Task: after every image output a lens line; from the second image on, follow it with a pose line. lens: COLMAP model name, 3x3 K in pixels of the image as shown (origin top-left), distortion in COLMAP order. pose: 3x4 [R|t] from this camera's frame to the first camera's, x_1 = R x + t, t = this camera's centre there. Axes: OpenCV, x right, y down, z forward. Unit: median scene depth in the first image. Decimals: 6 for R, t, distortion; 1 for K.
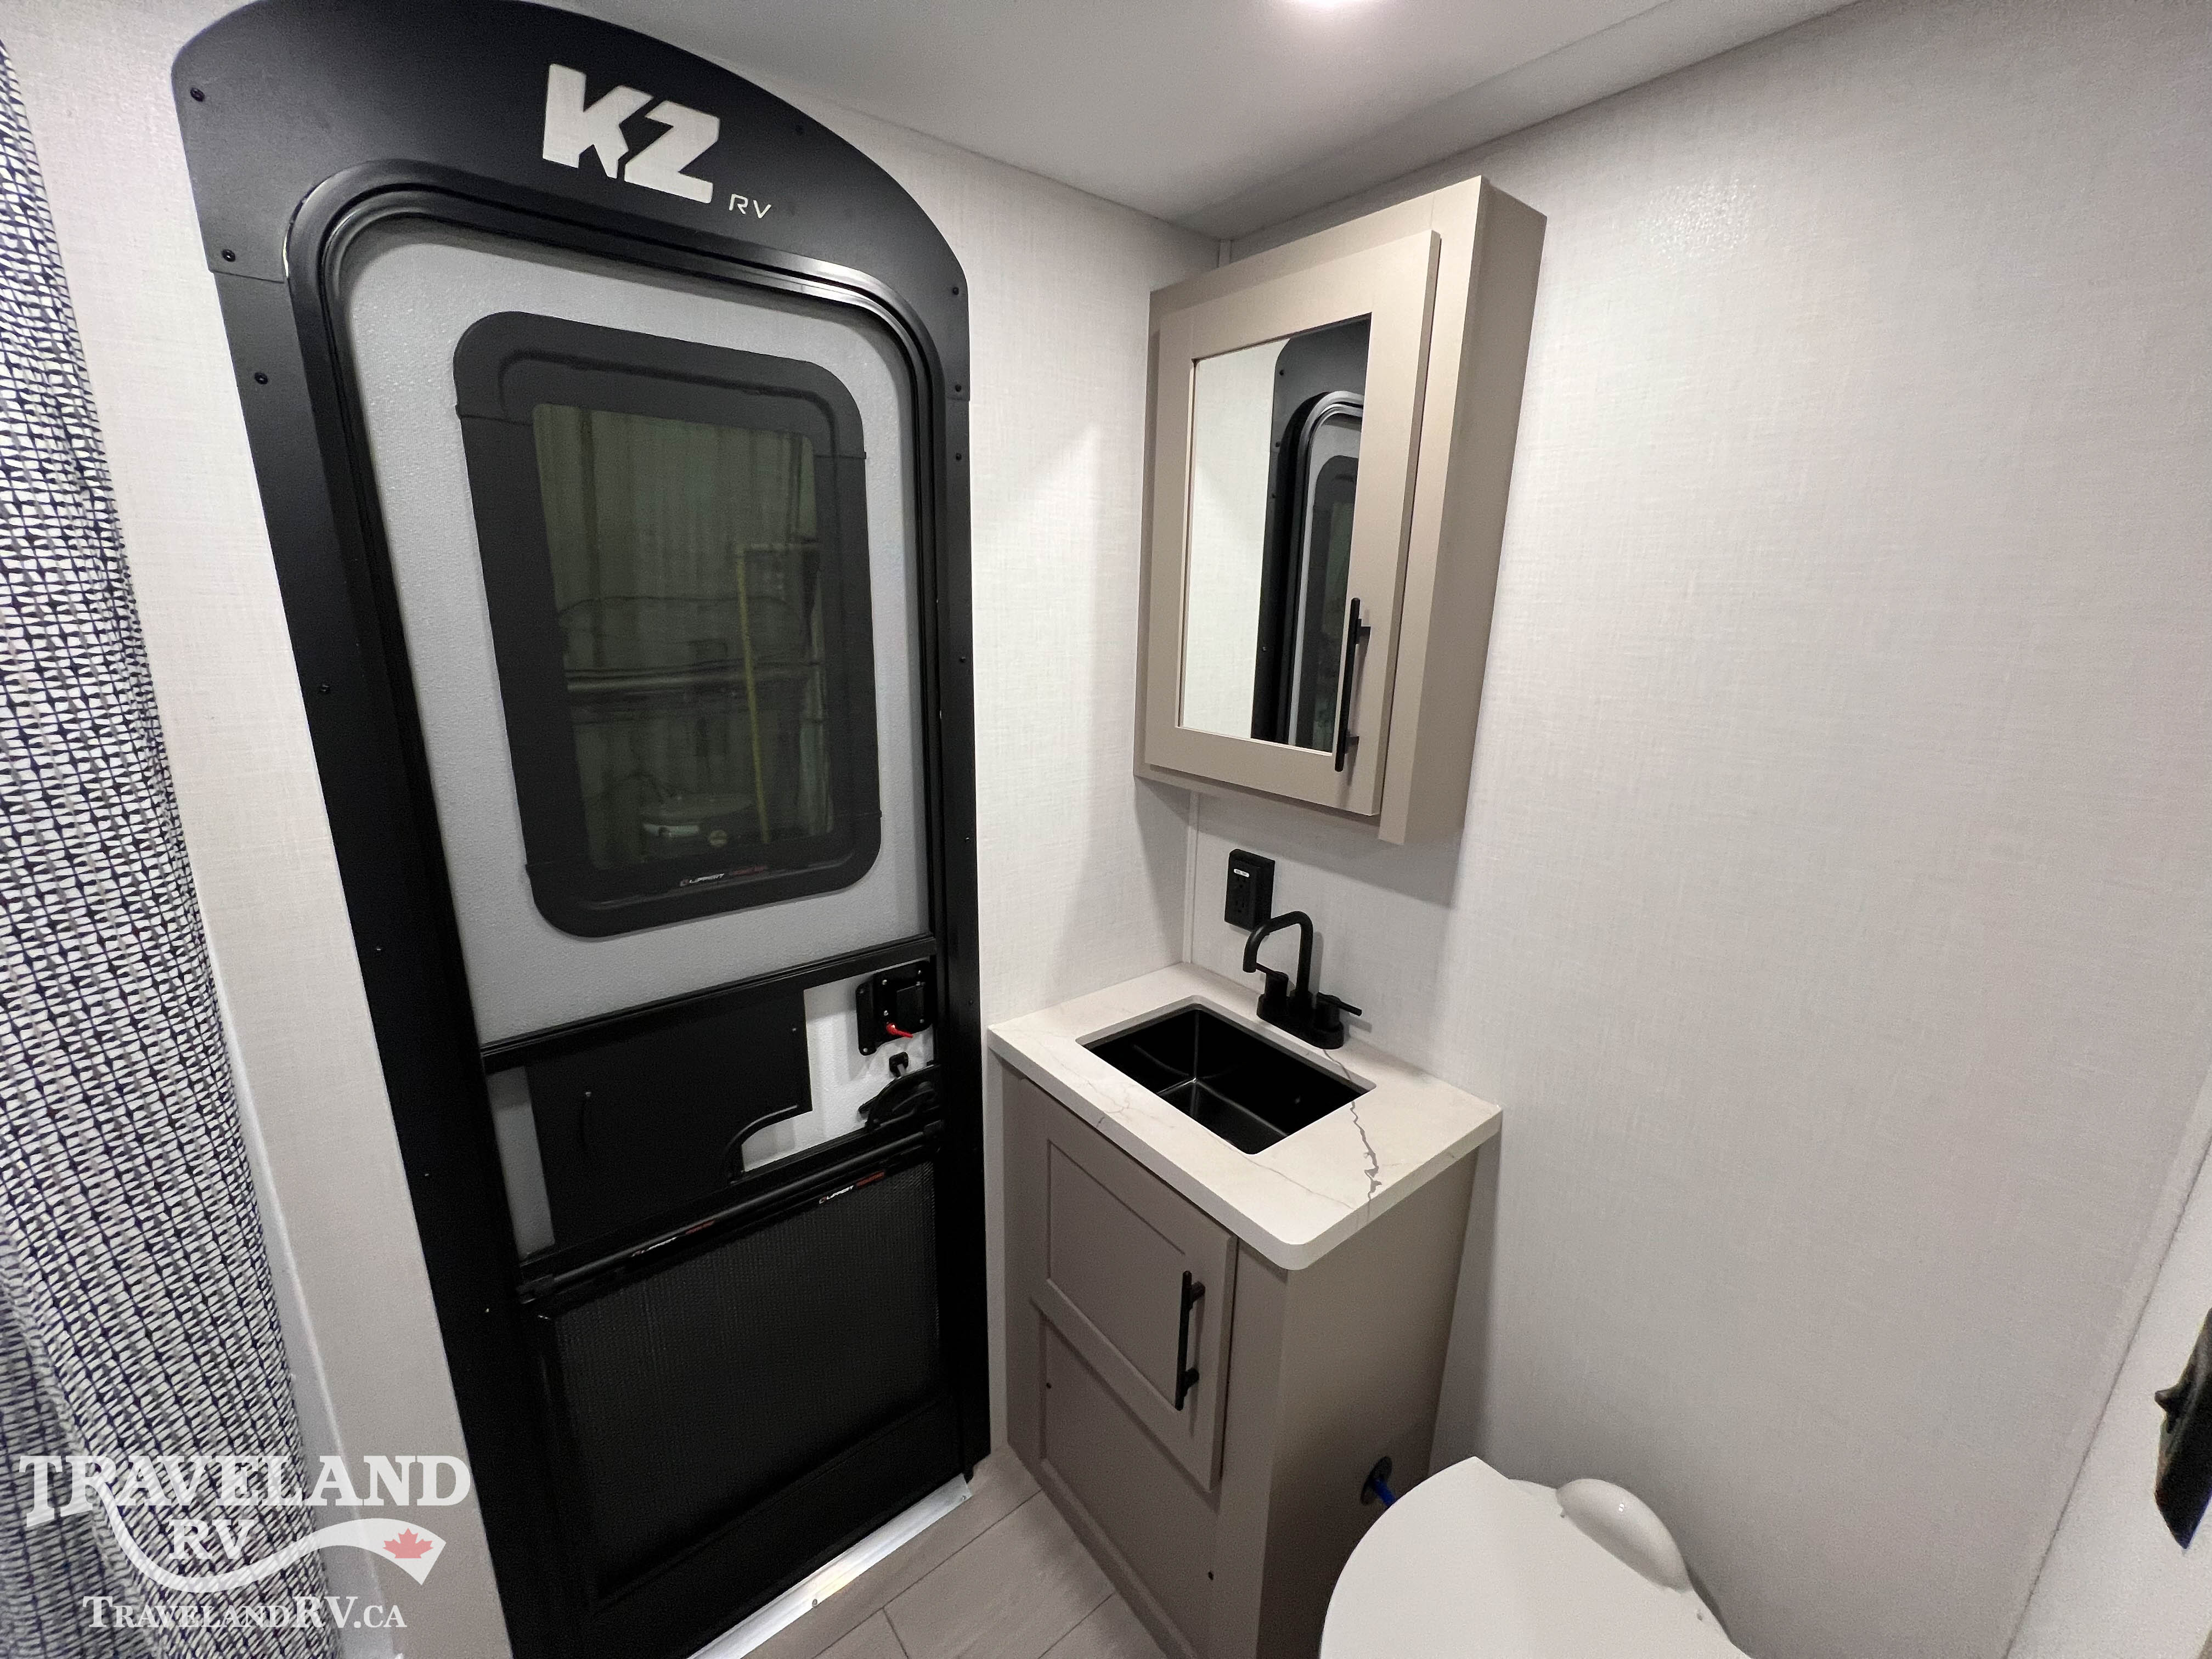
lens RADIAL K [[894.5, 0, 1109.0], [0, 894.5, 825.7], [0, 0, 1]] dist [-0.005047, 0.001401]
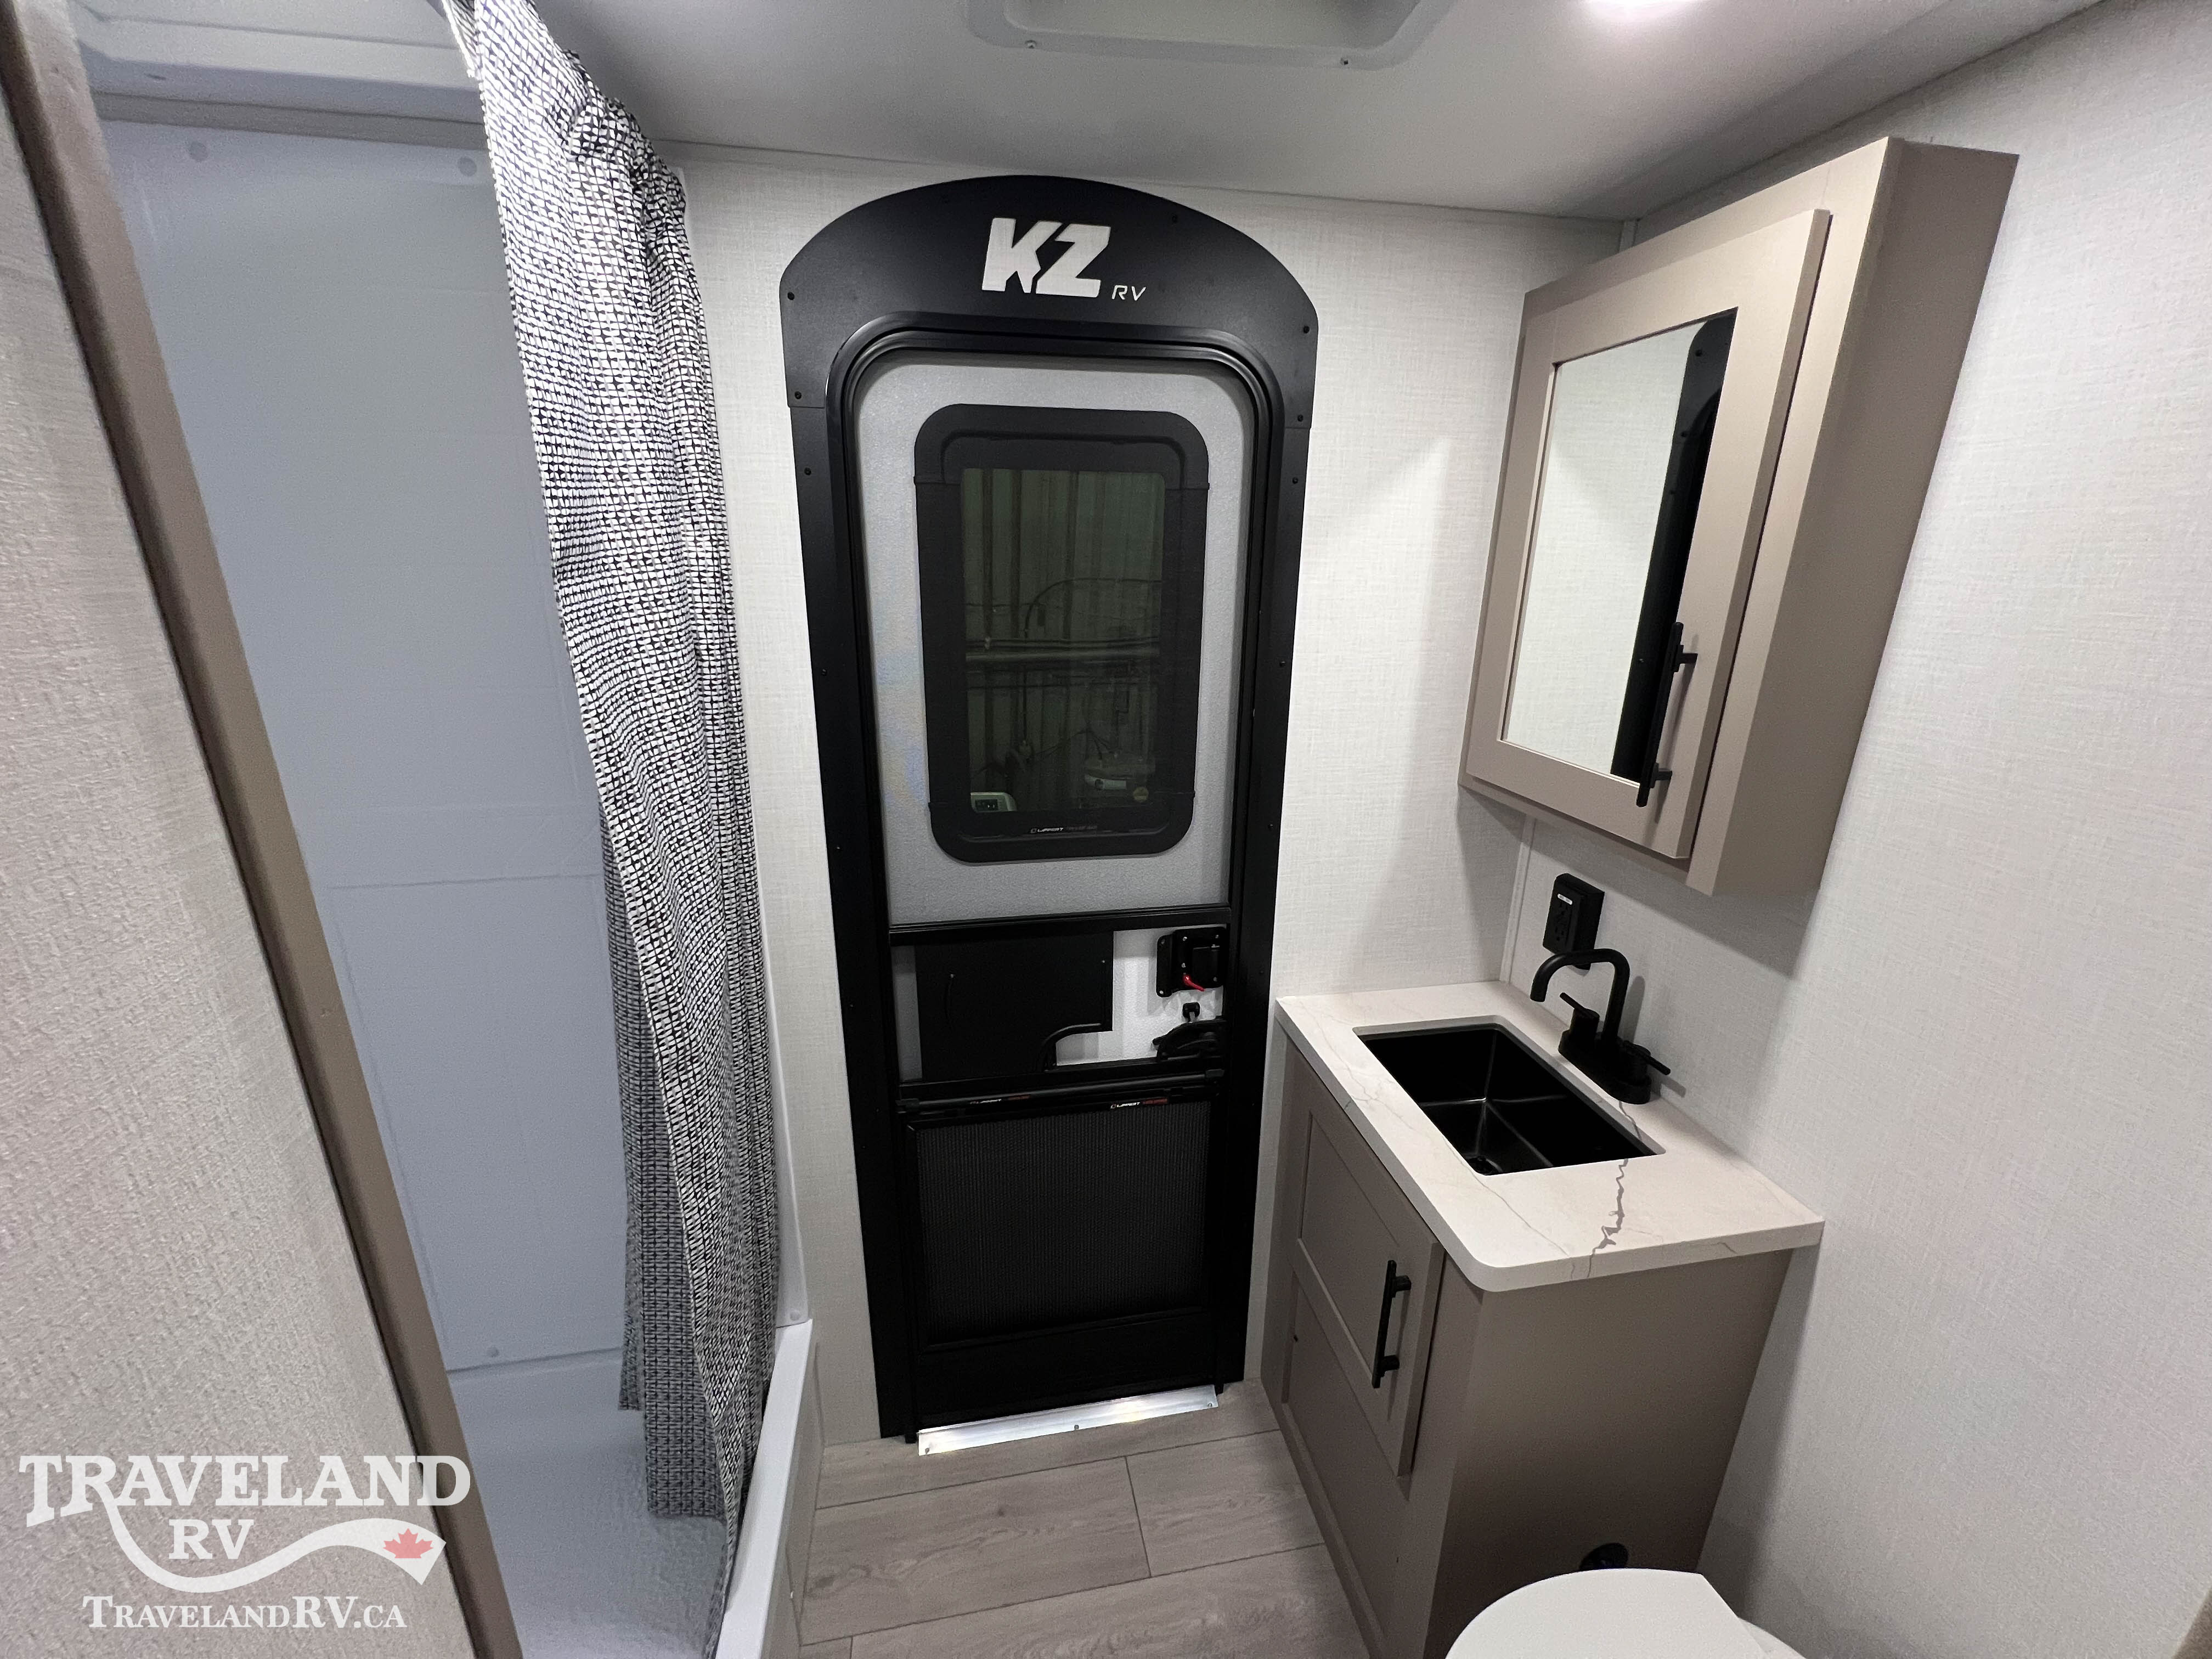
lens RADIAL K [[894.5, 0, 1098.5], [0, 894.5, 827.5], [0, 0, 1]] dist [-0.005047, 0.001401]
pose [[0.876010, 0.131985, -0.463882, 0.181645], [-0.117622, 0.991250, 0.059910, -0.025971], [0.467730, 0.002081, 0.883869, -0.082938]]
